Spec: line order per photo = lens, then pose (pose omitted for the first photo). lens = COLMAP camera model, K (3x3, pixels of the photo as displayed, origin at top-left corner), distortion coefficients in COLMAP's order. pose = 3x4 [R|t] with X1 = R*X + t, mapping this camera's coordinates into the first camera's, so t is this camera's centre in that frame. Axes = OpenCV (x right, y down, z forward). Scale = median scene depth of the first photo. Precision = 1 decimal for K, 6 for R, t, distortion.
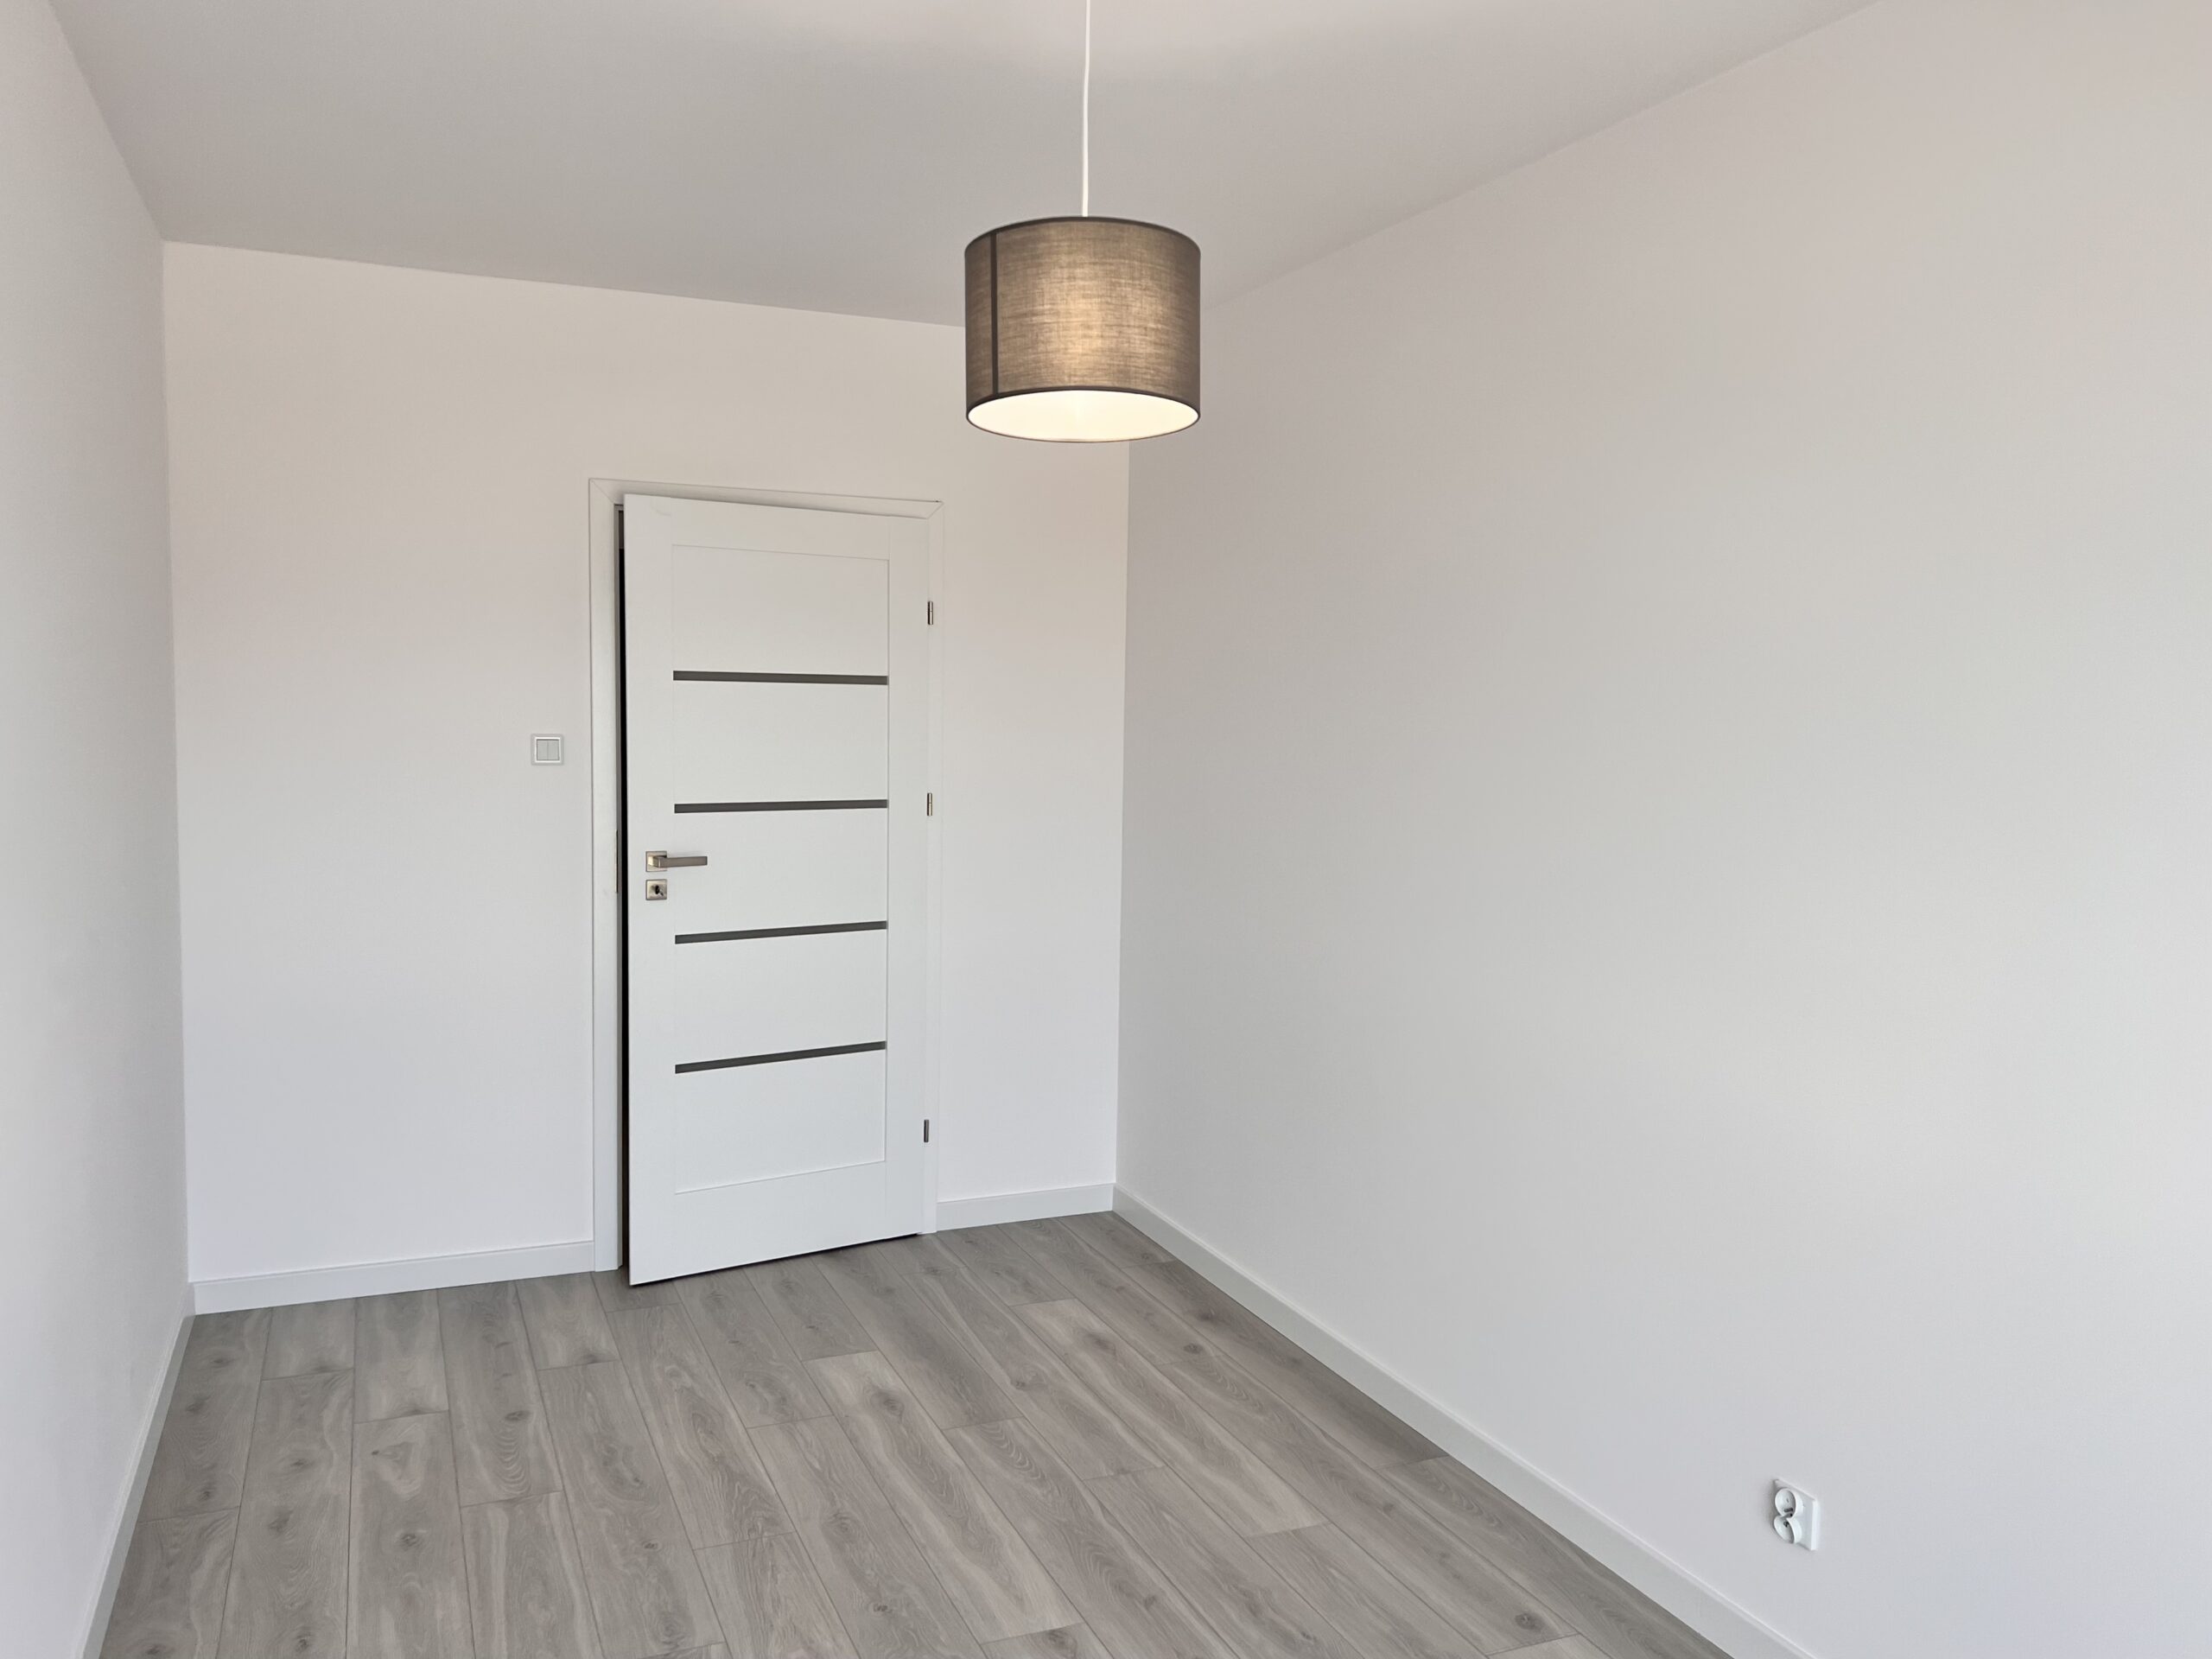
lens RADIAL K [[1658.3, 0, 1103.9], [0, 1658.3, 829.4], [0, 0, 1]] dist [0.046575, -0.041359]
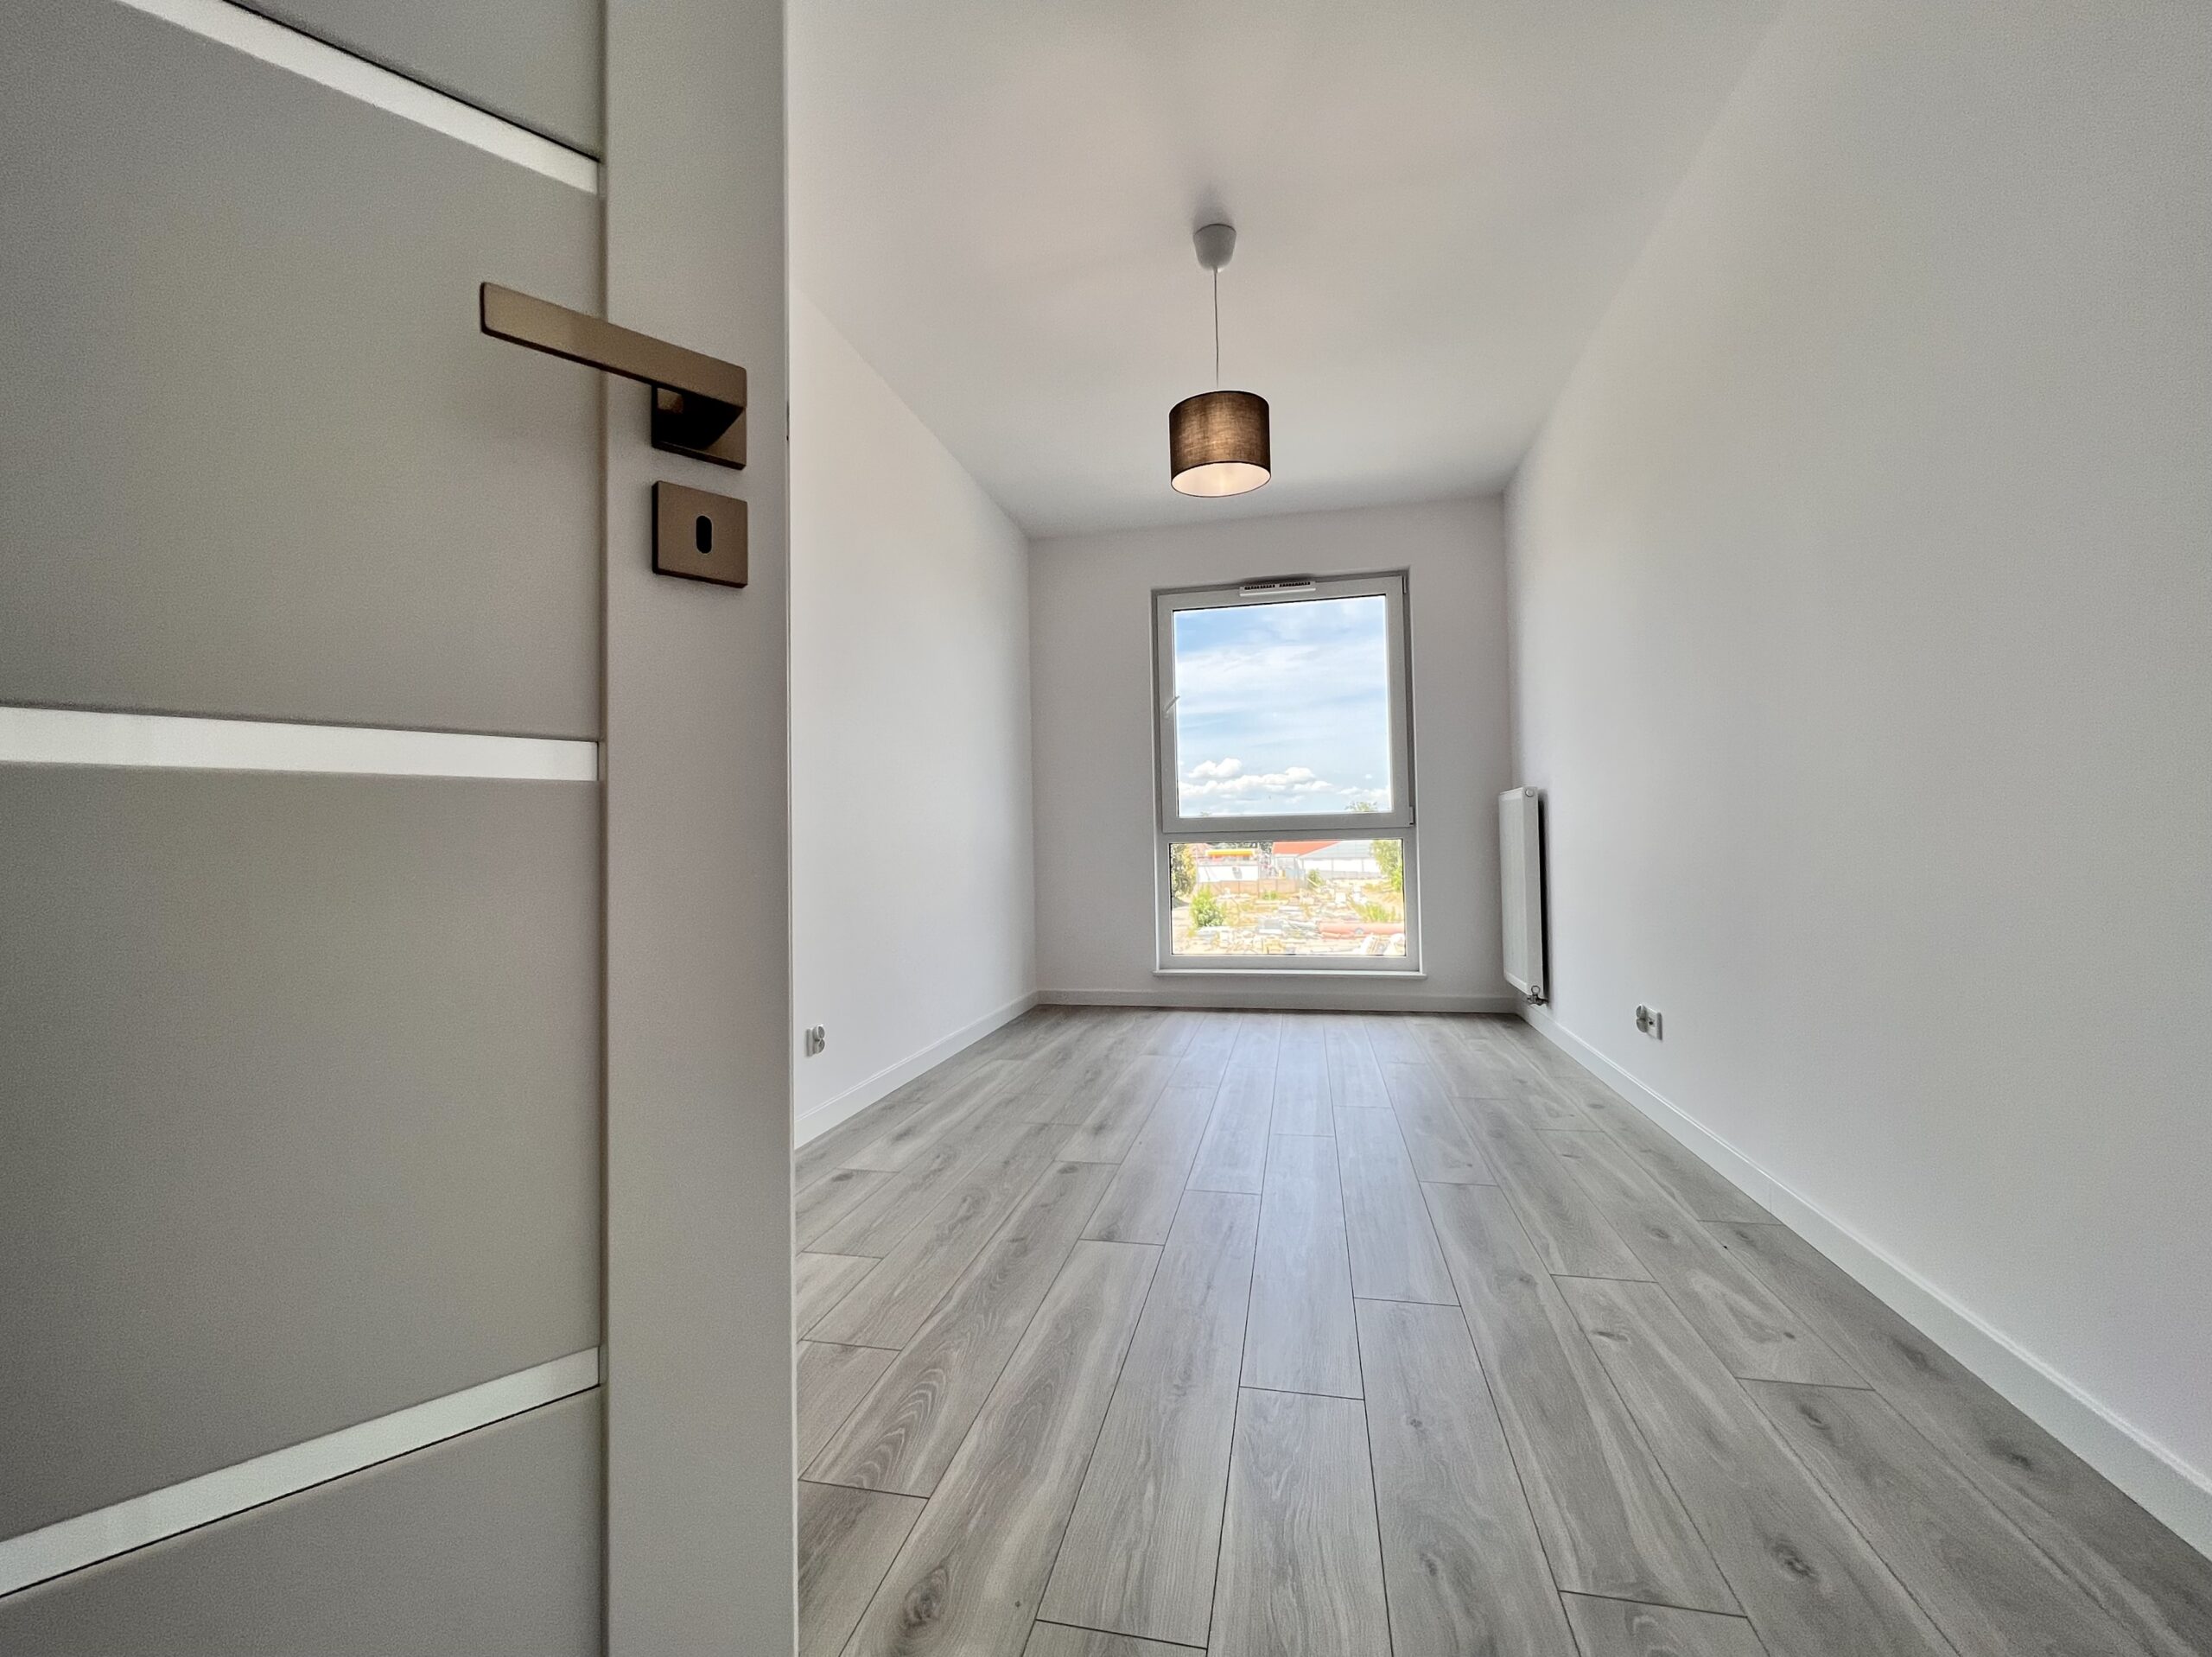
lens RADIAL K [[880.6, 0, 1103.1], [0, 880.6, 823.1], [0, 0, 1]] dist [-0.005307, 0.000654]
pose [[-0.804162, 0.011735, 0.594294, -0.409227], [0.047423, 0.997885, 0.044465, 0.115743], [-0.592515, 0.063940, -0.803018, 1.425117]]
